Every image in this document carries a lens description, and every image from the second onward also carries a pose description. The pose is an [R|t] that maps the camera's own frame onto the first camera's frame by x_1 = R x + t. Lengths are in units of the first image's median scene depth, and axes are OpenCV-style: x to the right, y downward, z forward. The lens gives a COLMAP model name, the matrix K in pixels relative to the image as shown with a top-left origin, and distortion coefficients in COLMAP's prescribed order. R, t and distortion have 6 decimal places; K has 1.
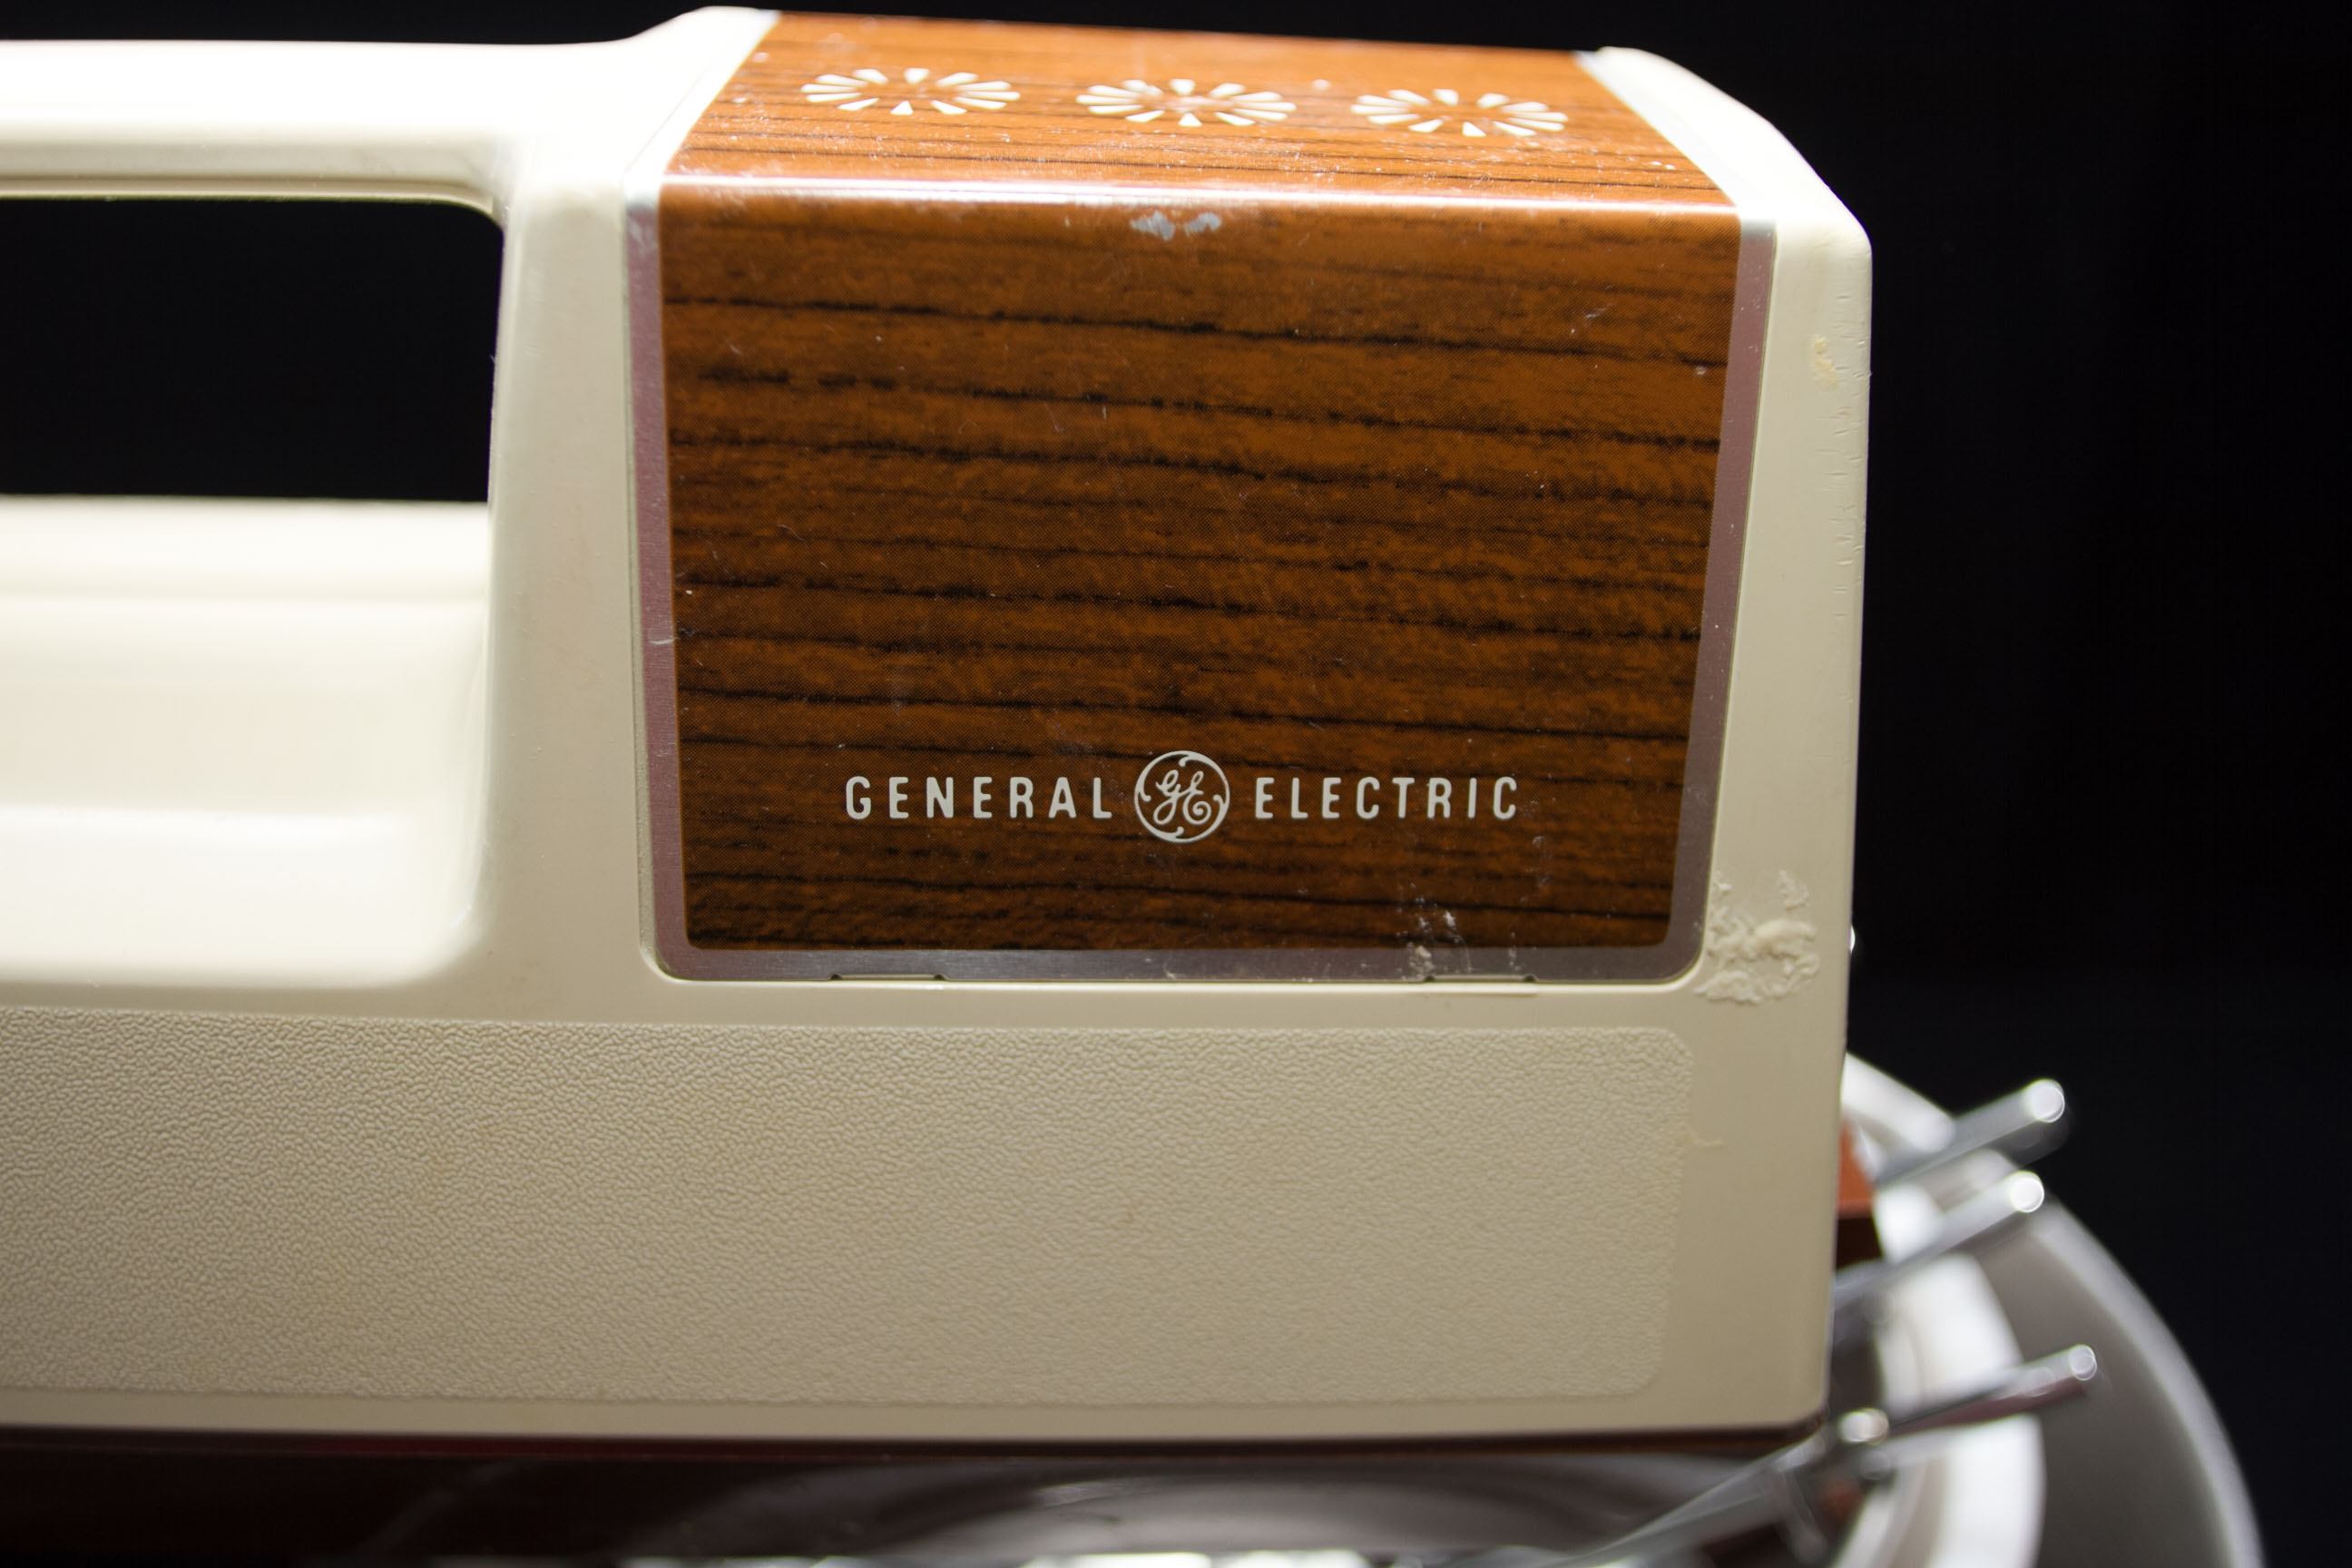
lens RADIAL K [[2218.6, 0, 1155.9], [0, 2218.6, 806.0], [0, 0, 1]] dist [-0.037032, 0.000000]
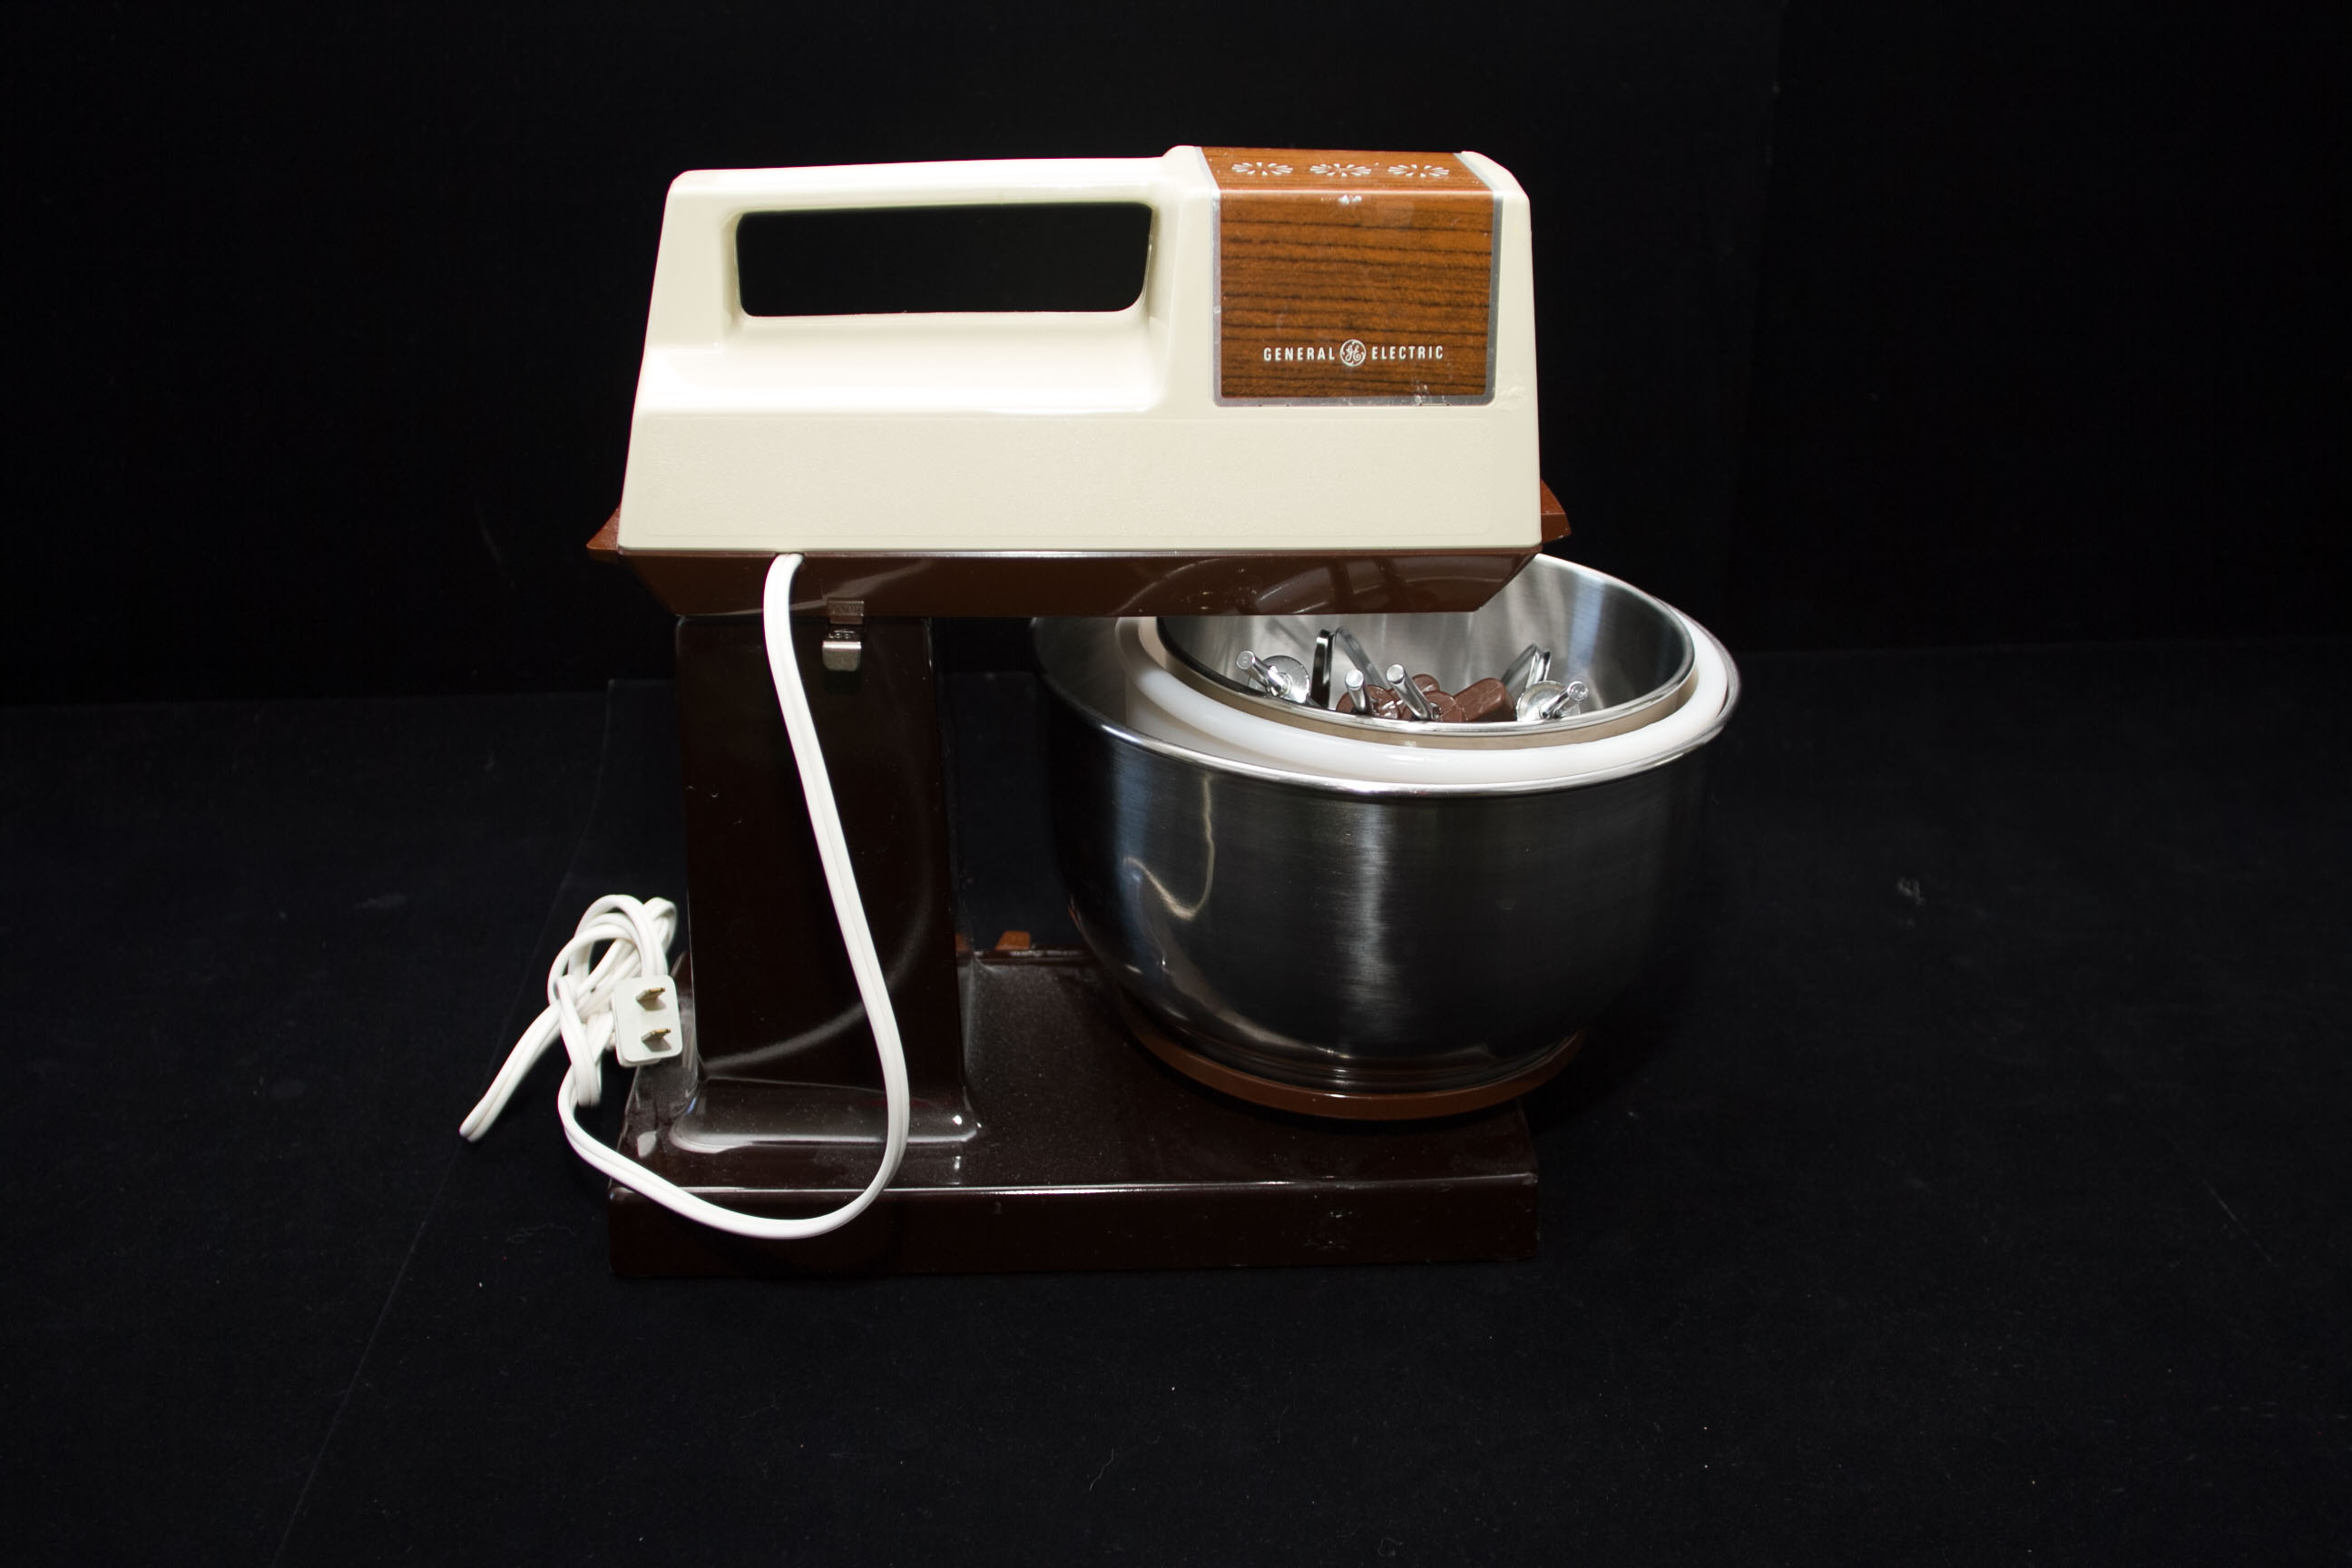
lens RADIAL K [[2218.6, 0, 1126.0], [0, 2218.6, 841.5], [0, 0, 1]] dist [-0.037032, 0.000000]
pose [[0.999276, -0.034036, 0.017007, -0.465898], [0.034502, 0.999015, -0.027895, 0.916982], [-0.016041, 0.028462, 0.999466, -2.720918]]
